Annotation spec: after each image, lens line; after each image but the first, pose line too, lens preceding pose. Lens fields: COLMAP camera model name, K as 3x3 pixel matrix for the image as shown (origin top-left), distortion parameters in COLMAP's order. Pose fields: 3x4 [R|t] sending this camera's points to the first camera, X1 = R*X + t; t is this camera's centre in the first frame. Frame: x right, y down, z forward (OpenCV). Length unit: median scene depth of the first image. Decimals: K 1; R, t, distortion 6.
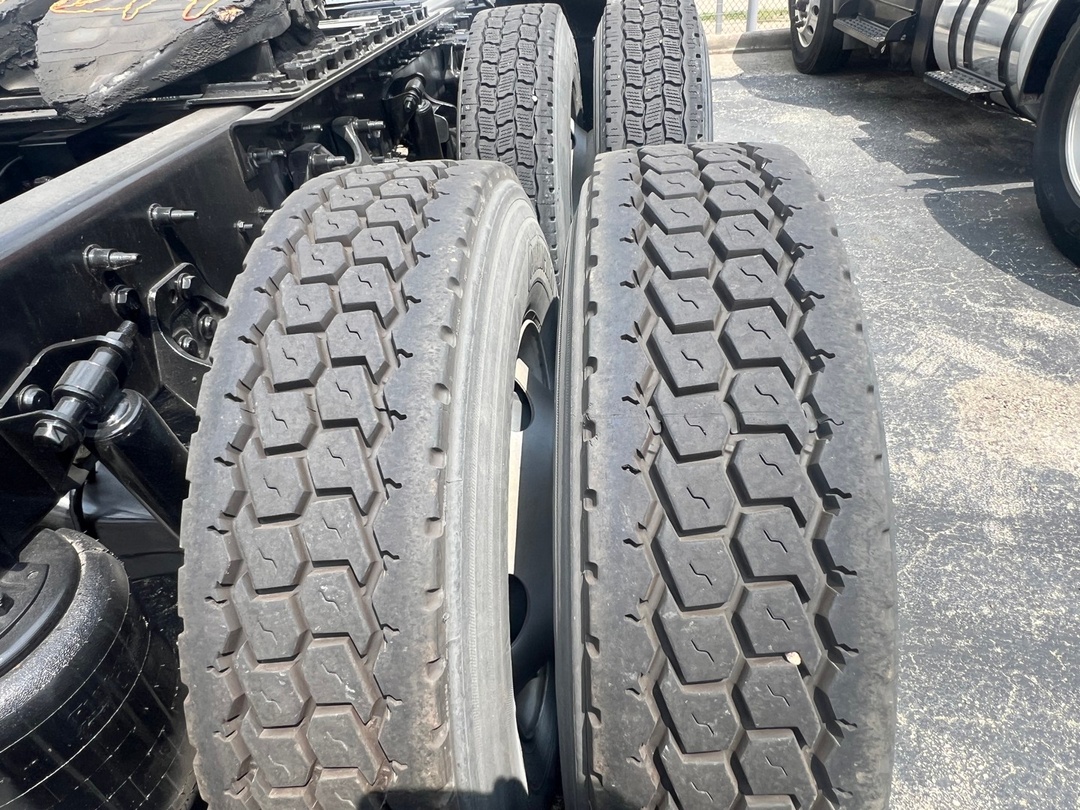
lens RADIAL K [[689.5, 0, 534.8], [0, 689.5, 409.9], [0, 0, 1]] dist [0.021429, -0.025494]
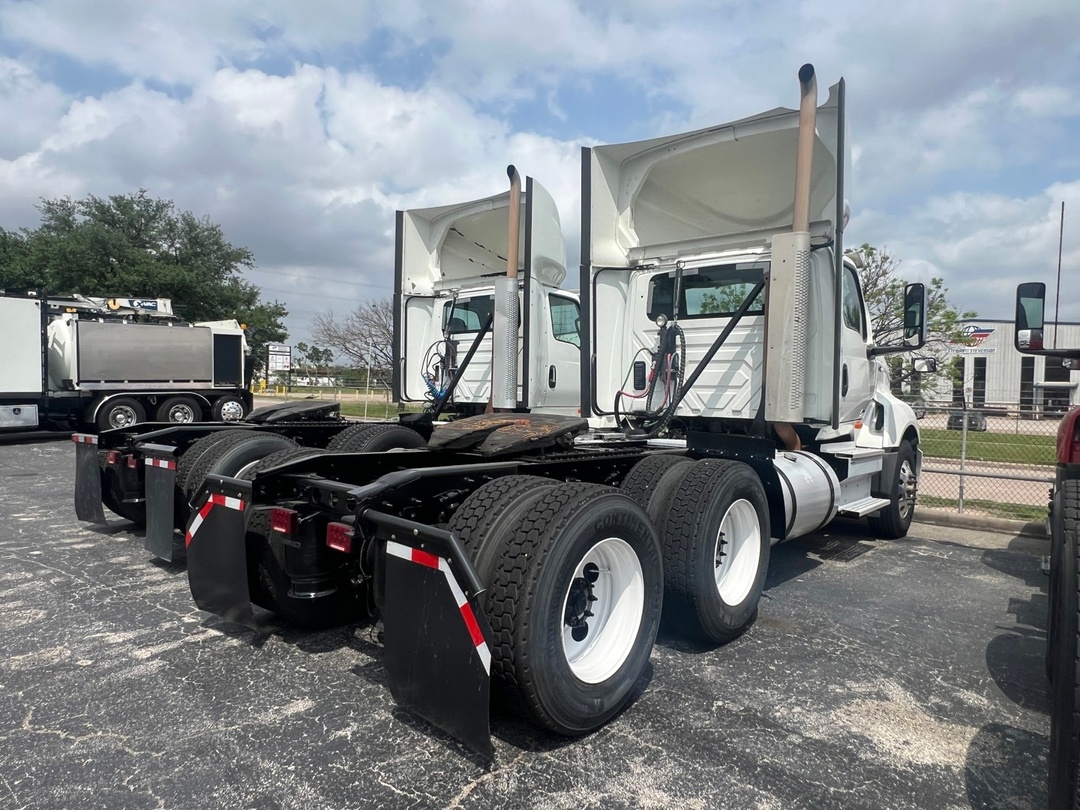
lens RADIAL K [[689.5, 0, 534.8], [0, 689.5, 409.9], [0, 0, 1]] dist [0.021429, -0.025494]
pose [[0.813462, 0.119416, -0.569226, 0.828188], [-0.413180, 0.807456, -0.421067, 0.417492], [0.409343, 0.577715, 0.706175, -0.834283]]
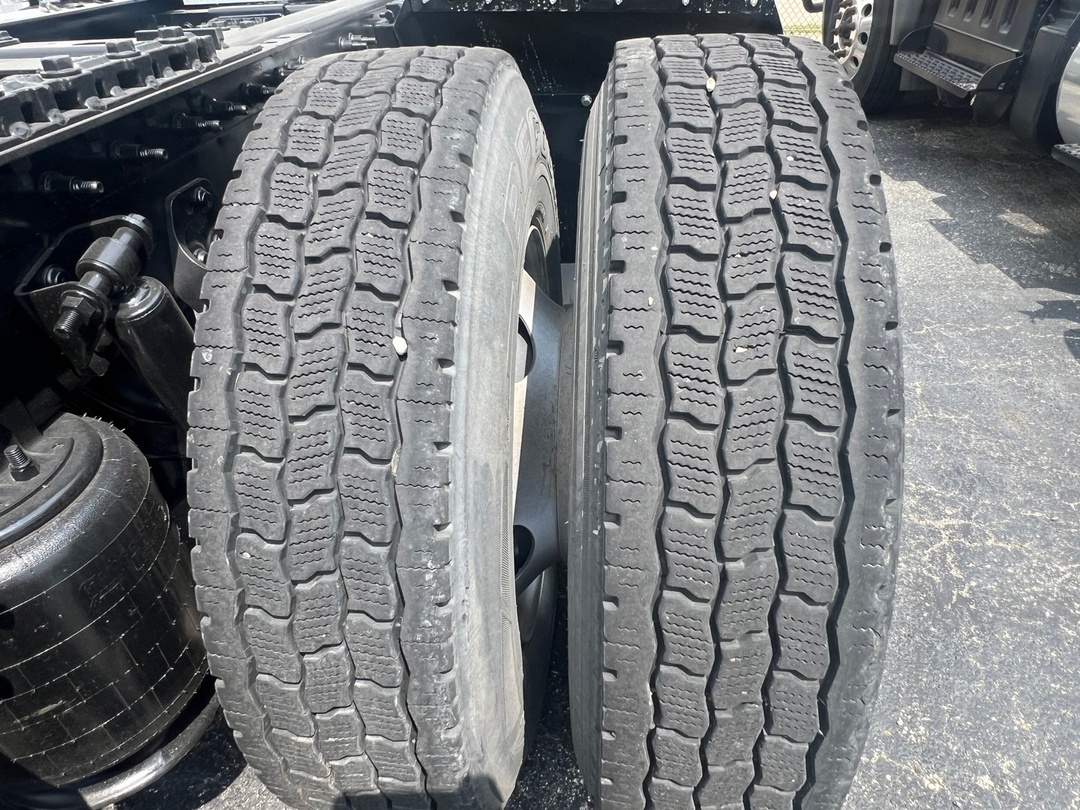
lens RADIAL K [[687.4, 0, 540.4], [0, 687.4, 417.8], [0, 0, 1]] dist [-0.000287, -0.002252]
pose [[0.999008, 0.029827, 0.033076, 0.047434], [-0.030207, 0.999483, 0.011056, -0.339155], [-0.032729, -0.012044, 0.999392, 0.532796]]
